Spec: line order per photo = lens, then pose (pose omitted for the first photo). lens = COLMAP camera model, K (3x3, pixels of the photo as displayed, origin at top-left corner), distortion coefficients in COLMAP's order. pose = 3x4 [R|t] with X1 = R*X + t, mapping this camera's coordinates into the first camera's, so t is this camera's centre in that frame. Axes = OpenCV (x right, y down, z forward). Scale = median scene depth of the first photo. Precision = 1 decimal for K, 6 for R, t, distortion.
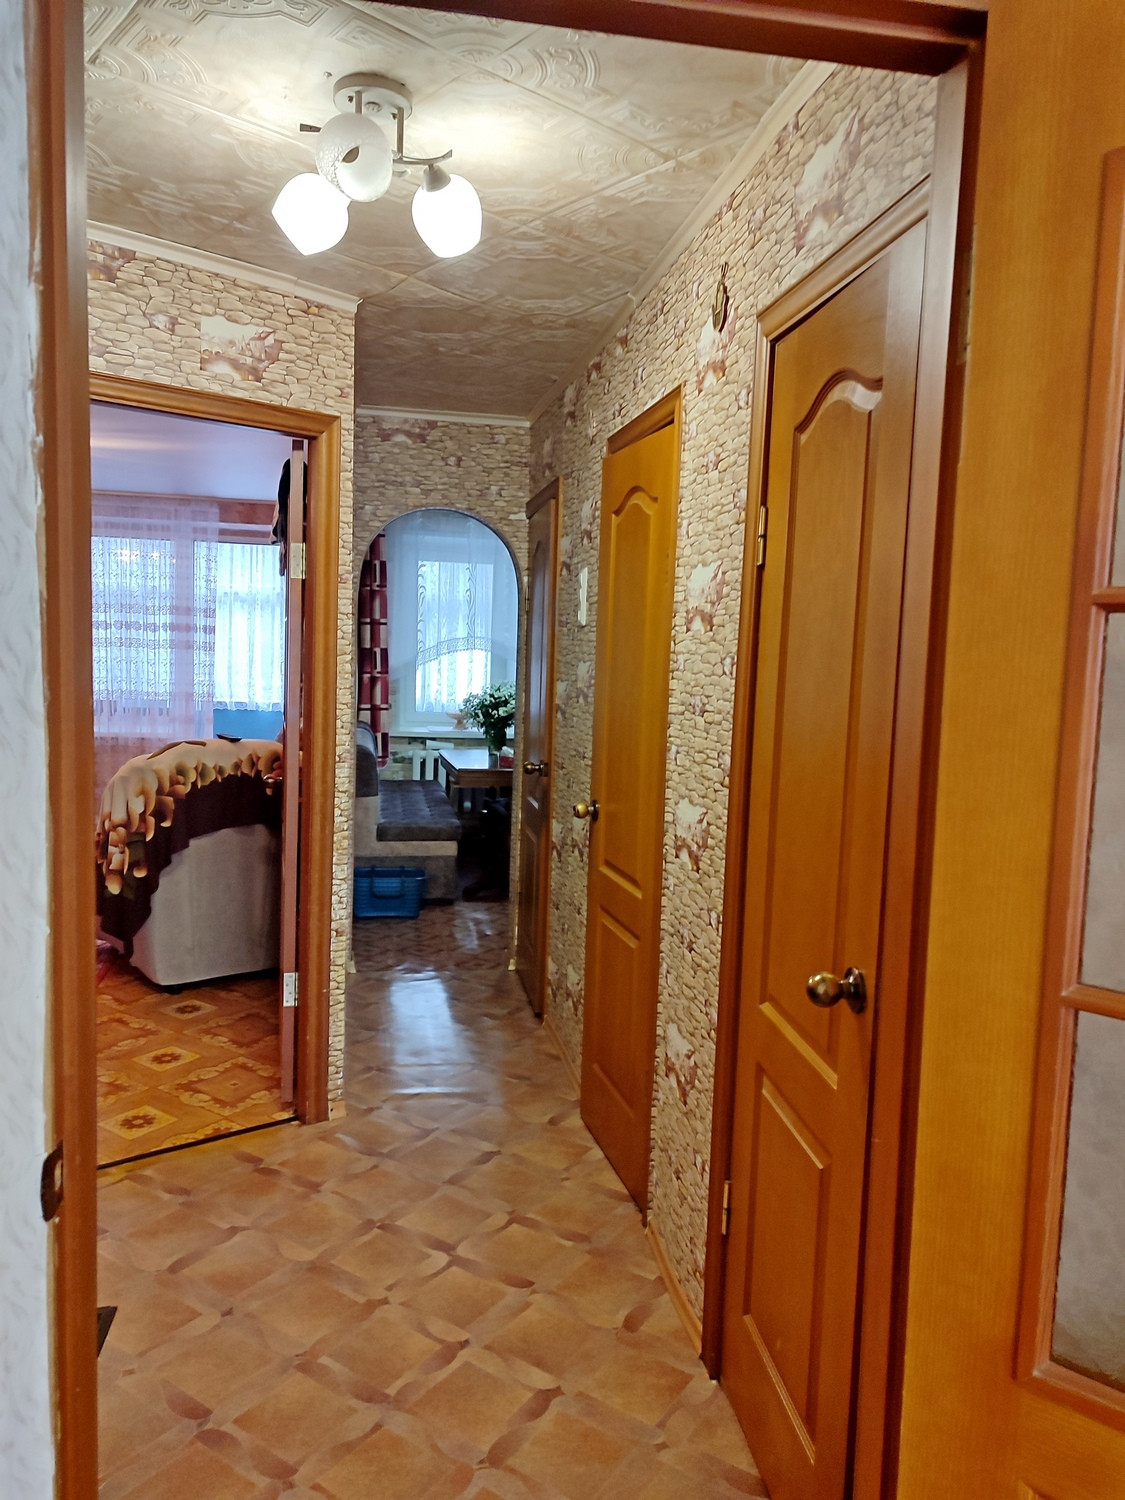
lens RADIAL K [[1086.8, 0, 562.5], [0, 1086.8, 750.0], [0, 0, 1]] dist [0.066800, -0.067577]
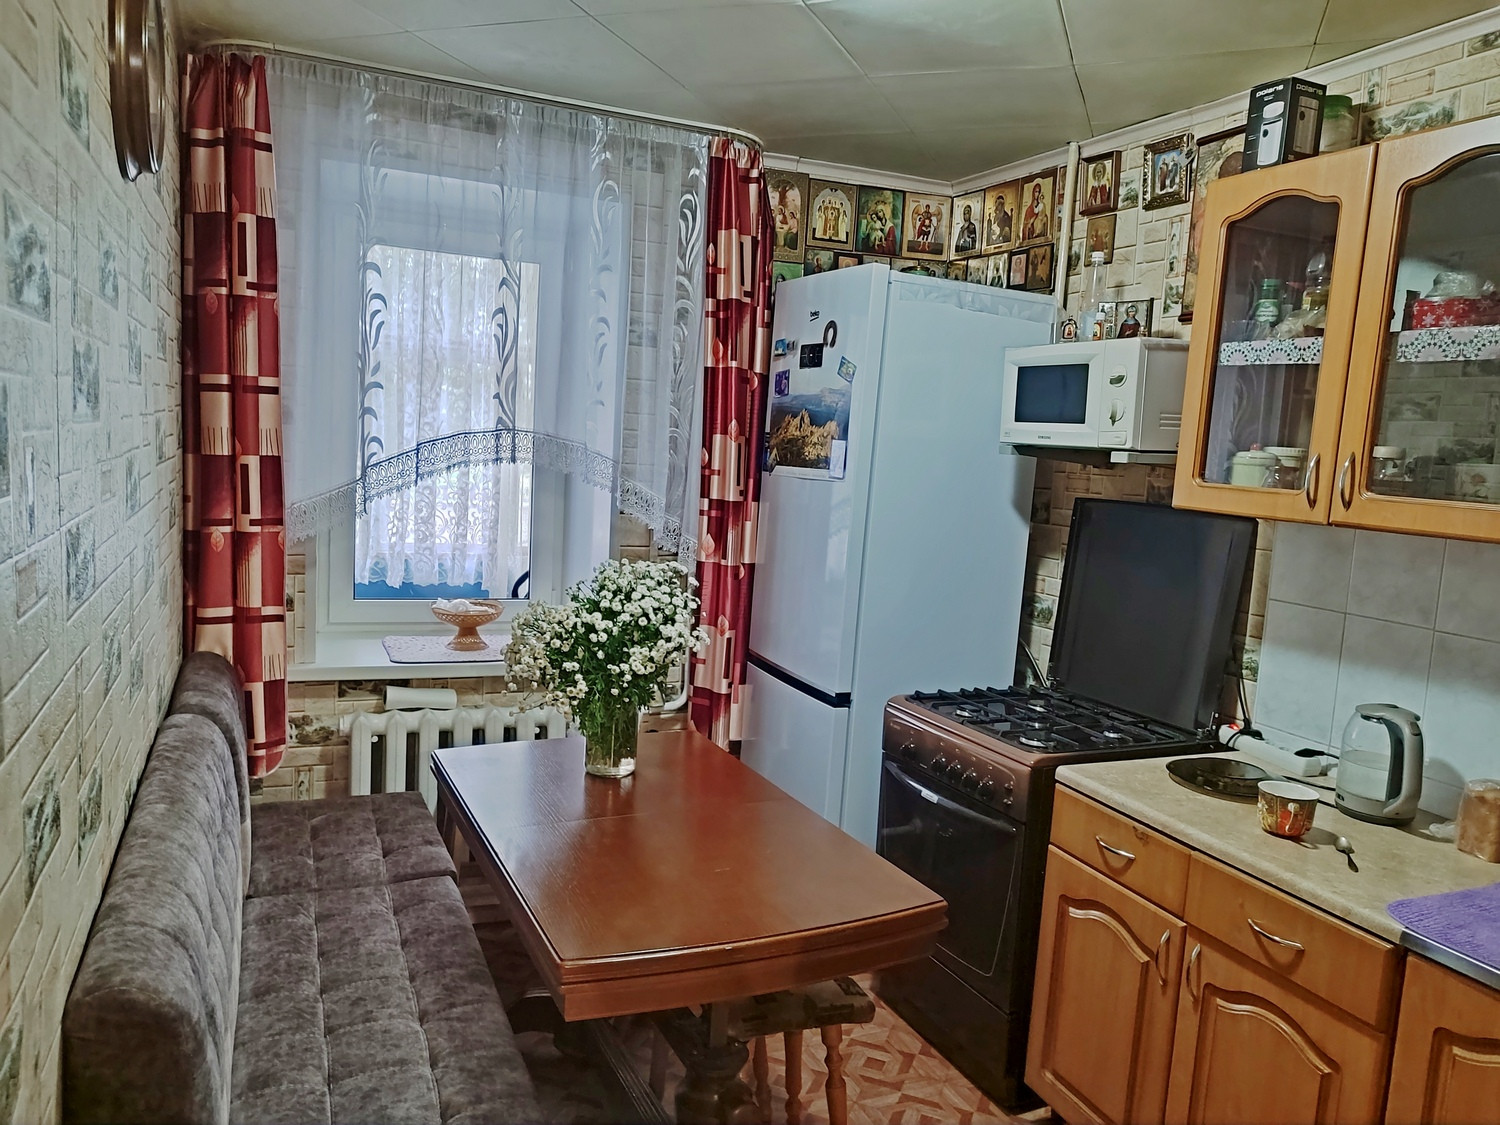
lens RADIAL K [[1115.4, 0, 750.0], [0, 1115.4, 562.5], [0, 0, 1]] dist [0.002865, 0.001503]
pose [[0.973650, -0.000257, 0.228048, -0.090262], [-0.005415, 0.999691, 0.024245, -0.066531], [-0.227984, -0.024841, 0.973348, 0.583246]]
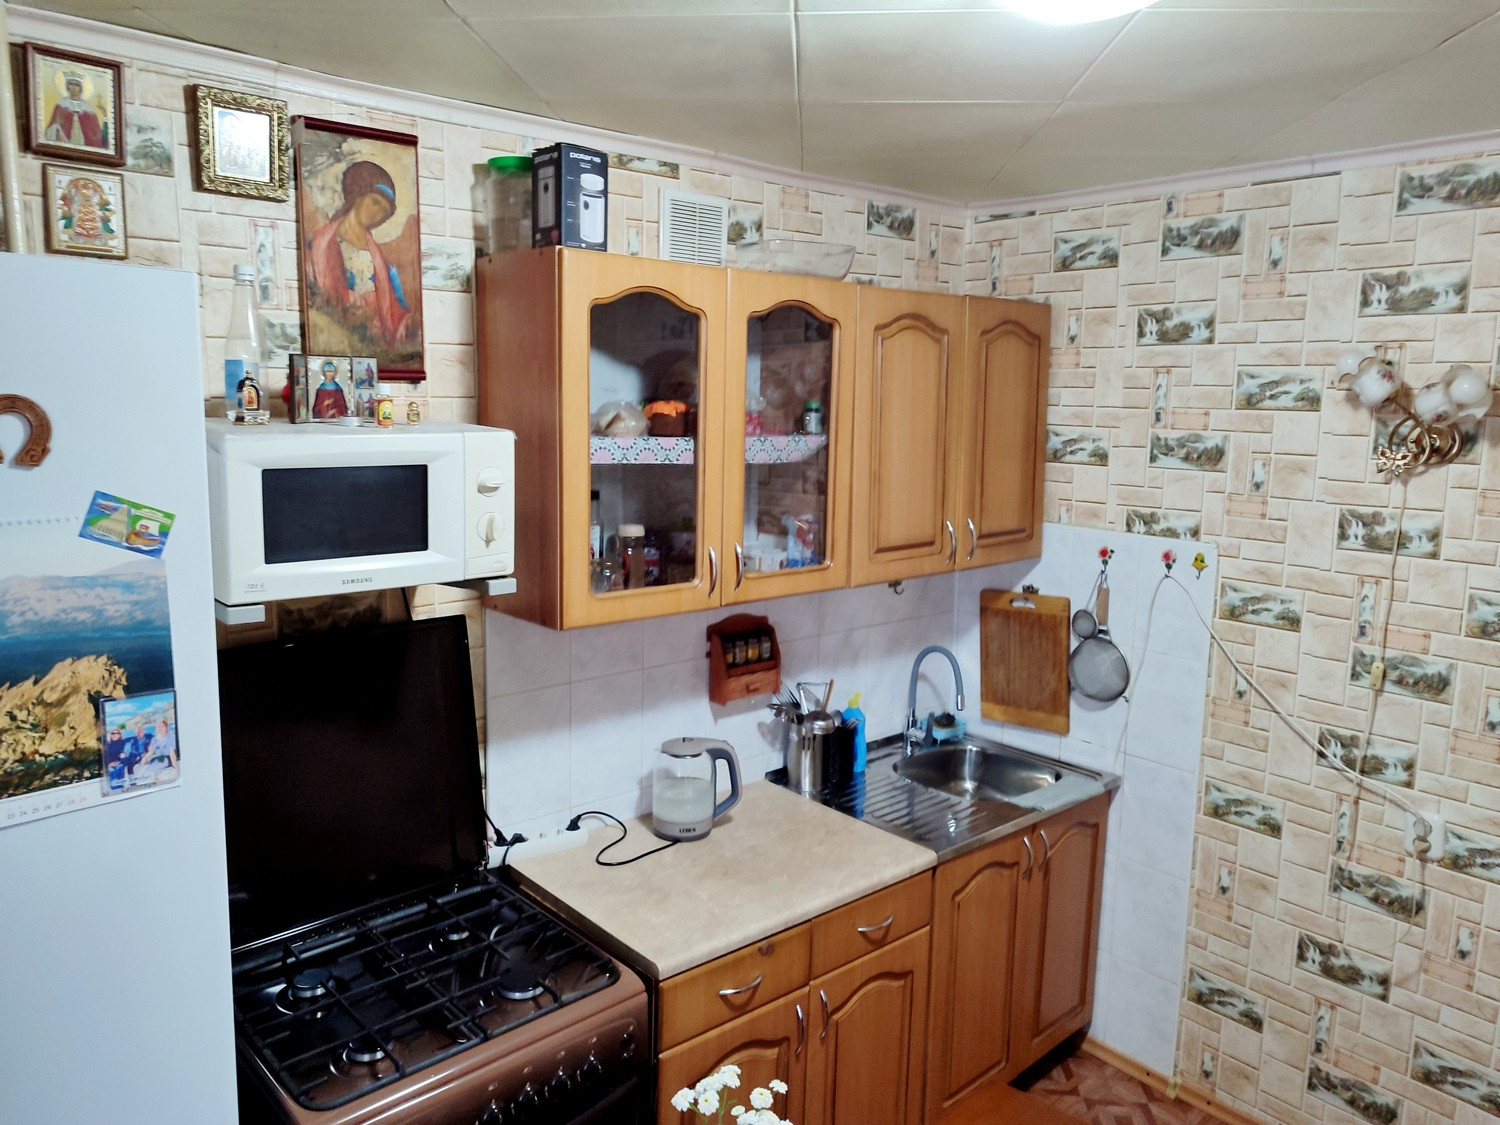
lens RADIAL K [[1086.8, 0, 750.0], [0, 1086.8, 562.5], [0, 0, 1]] dist [0.066800, -0.067577]
pose [[-0.516996, -0.176737, 0.837544, -0.166159], [0.042161, 0.972007, 0.231137, -0.186714], [-0.854949, 0.154808, -0.495072, 1.114743]]
